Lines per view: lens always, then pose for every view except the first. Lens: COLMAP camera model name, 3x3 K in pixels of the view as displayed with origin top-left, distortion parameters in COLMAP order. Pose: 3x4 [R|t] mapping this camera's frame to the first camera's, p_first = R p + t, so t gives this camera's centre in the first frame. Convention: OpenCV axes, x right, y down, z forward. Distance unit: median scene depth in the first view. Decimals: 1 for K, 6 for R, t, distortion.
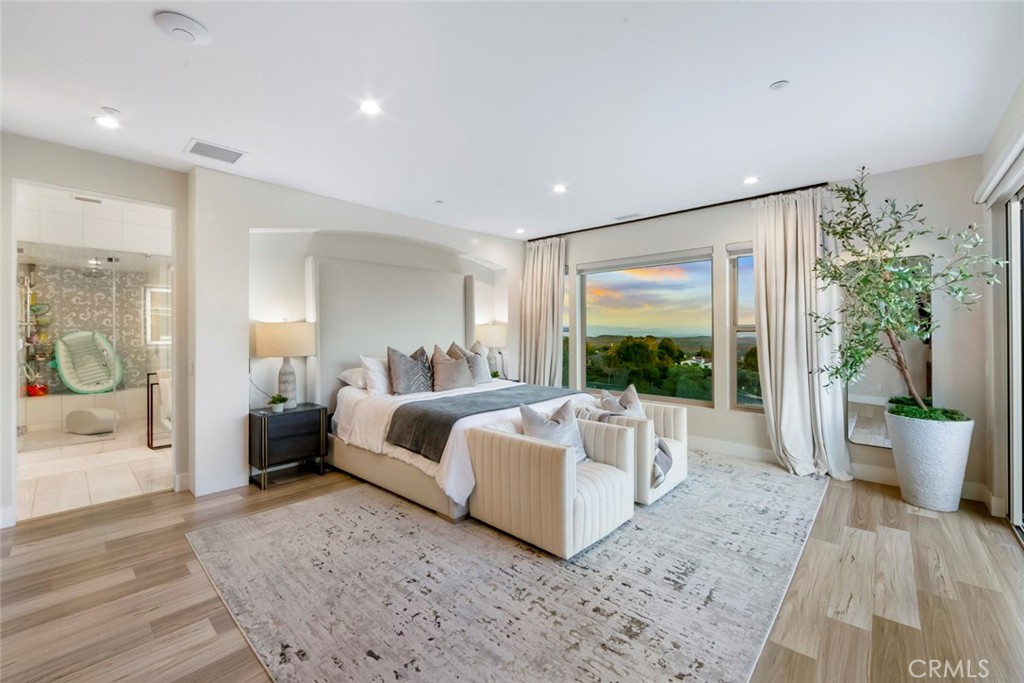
lens RADIAL K [[410.6, 0, 535.4], [0, 410.6, 316.9], [0, 0, 1]] dist [-0.006558, -0.000403]
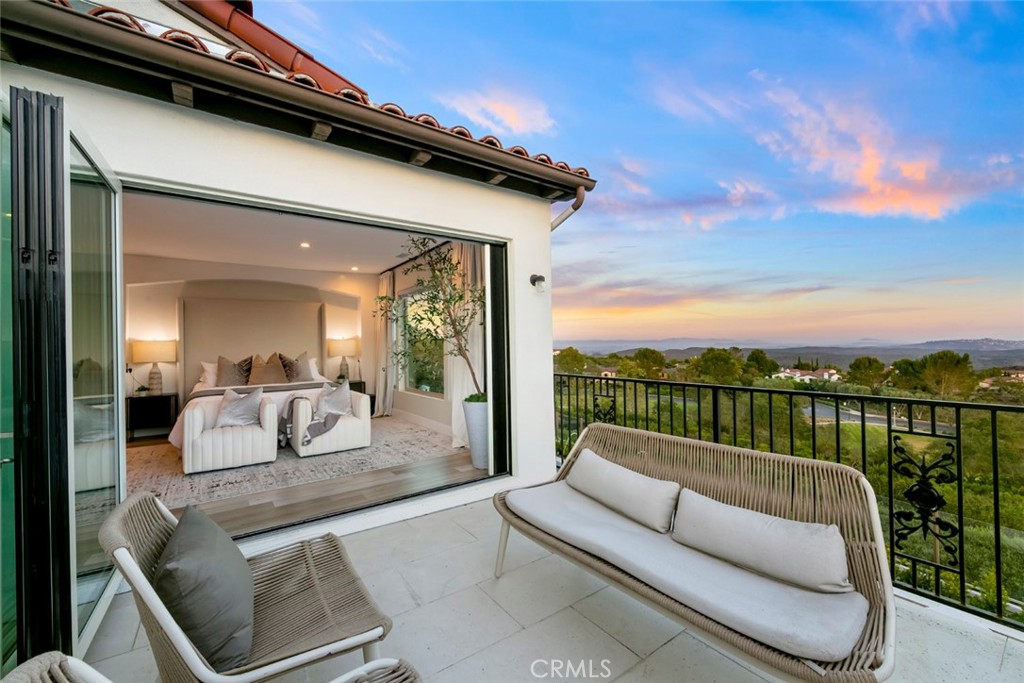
lens RADIAL K [[410.6, 0, 548.1], [0, 410.6, 313.3], [0, 0, 1]] dist [-0.006558, -0.000403]
pose [[0.978584, -0.038989, -0.202122, 0.859858], [0.029605, 0.998348, -0.049245, 0.022044], [0.203708, 0.042206, 0.978121, -0.175579]]
